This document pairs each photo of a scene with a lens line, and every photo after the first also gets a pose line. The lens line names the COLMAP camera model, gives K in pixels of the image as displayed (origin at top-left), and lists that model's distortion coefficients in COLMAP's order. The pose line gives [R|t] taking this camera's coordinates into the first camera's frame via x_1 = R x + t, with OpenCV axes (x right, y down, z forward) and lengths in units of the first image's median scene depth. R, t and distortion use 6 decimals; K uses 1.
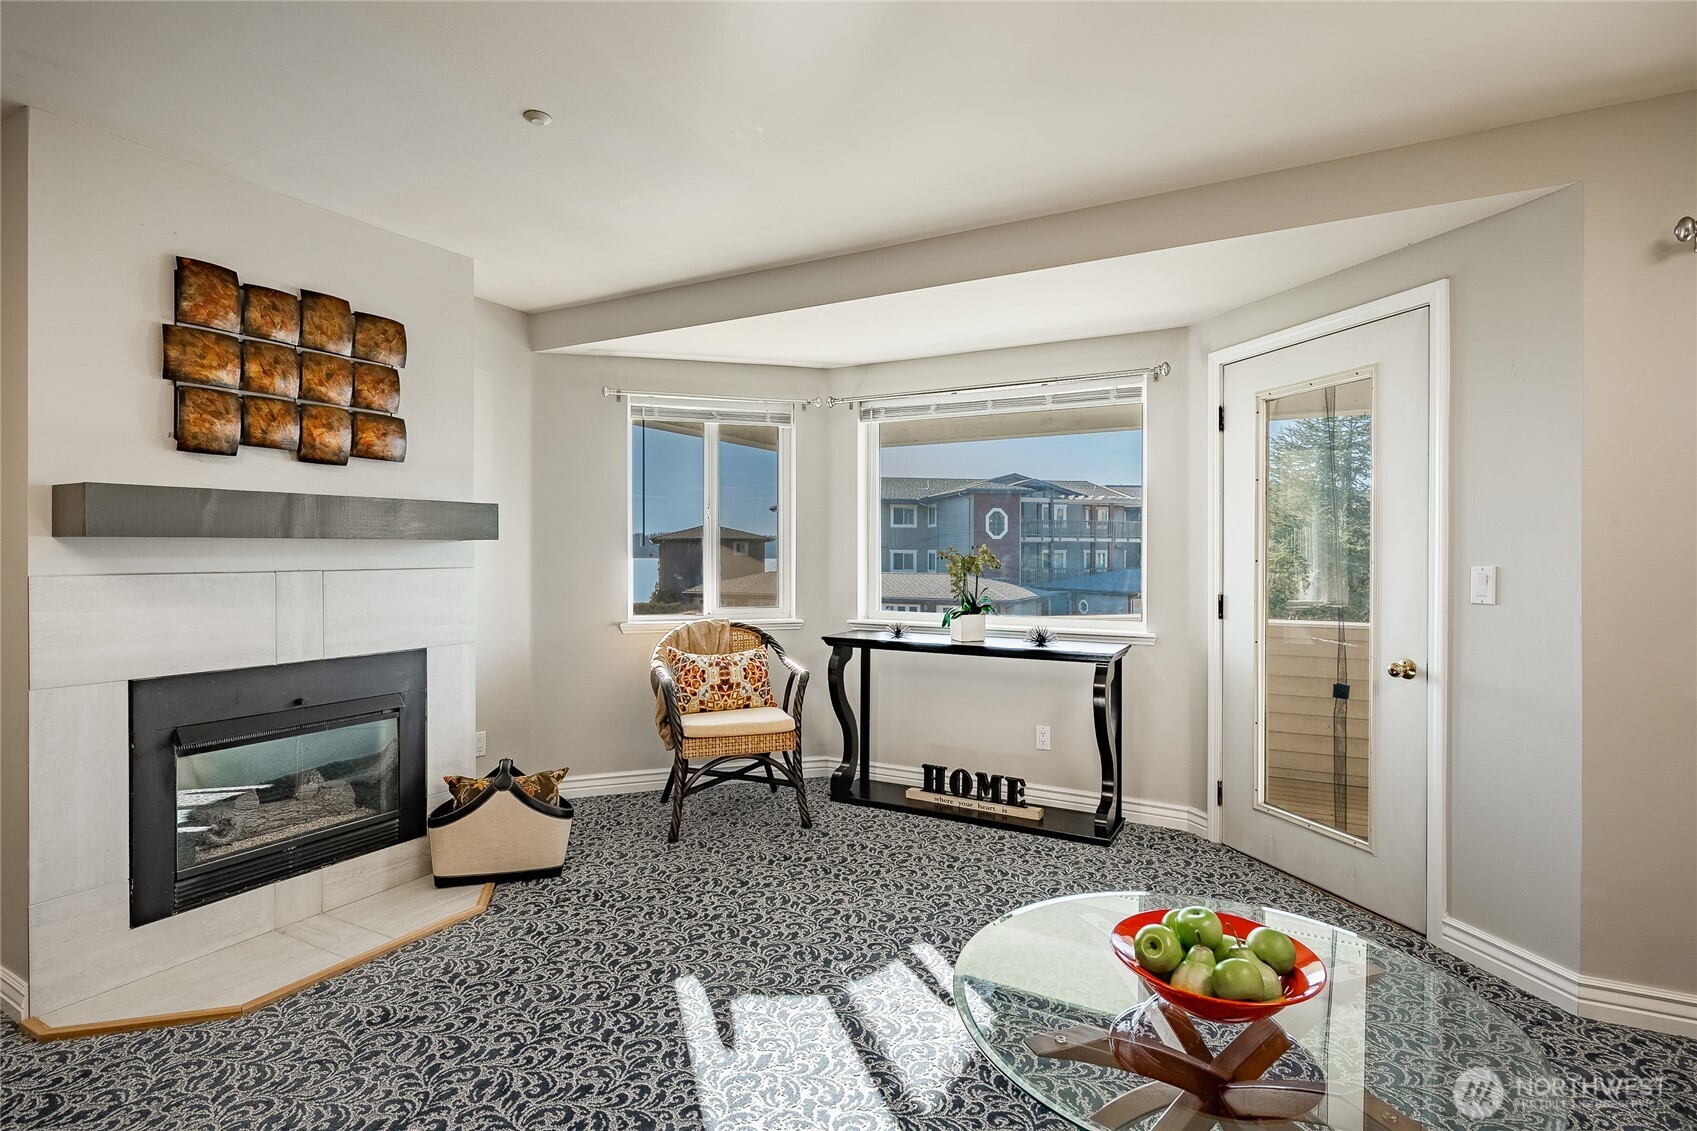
lens RADIAL K [[852.5, 0, 847.0], [0, 852.5, 551.8], [0, 0, 1]] dist [0.007372, -0.006335]
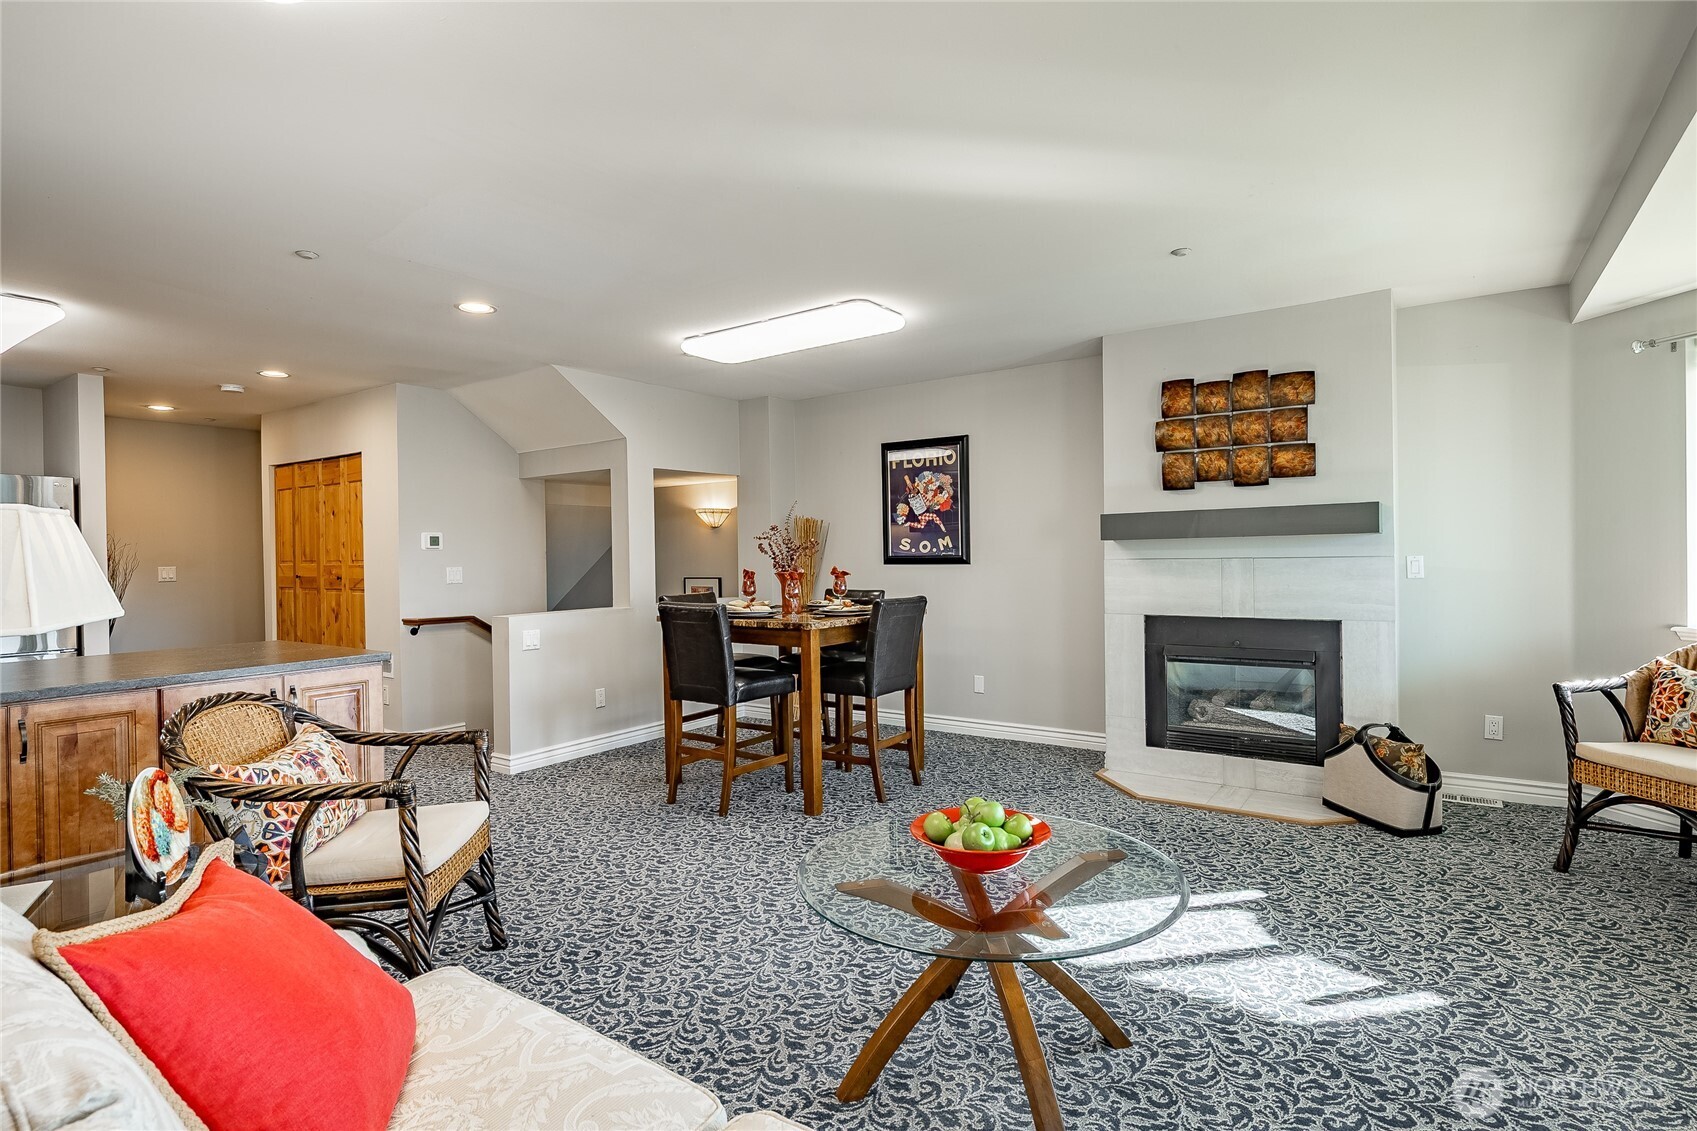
lens RADIAL K [[852.5, 0, 850.8], [0, 852.5, 552.9], [0, 0, 1]] dist [0.007372, -0.006335]
pose [[-0.109924, 0.007241, -0.993914, 0.825143], [0.022444, 0.999737, 0.004801, -0.008777], [0.993687, -0.021779, -0.110058, 0.414721]]
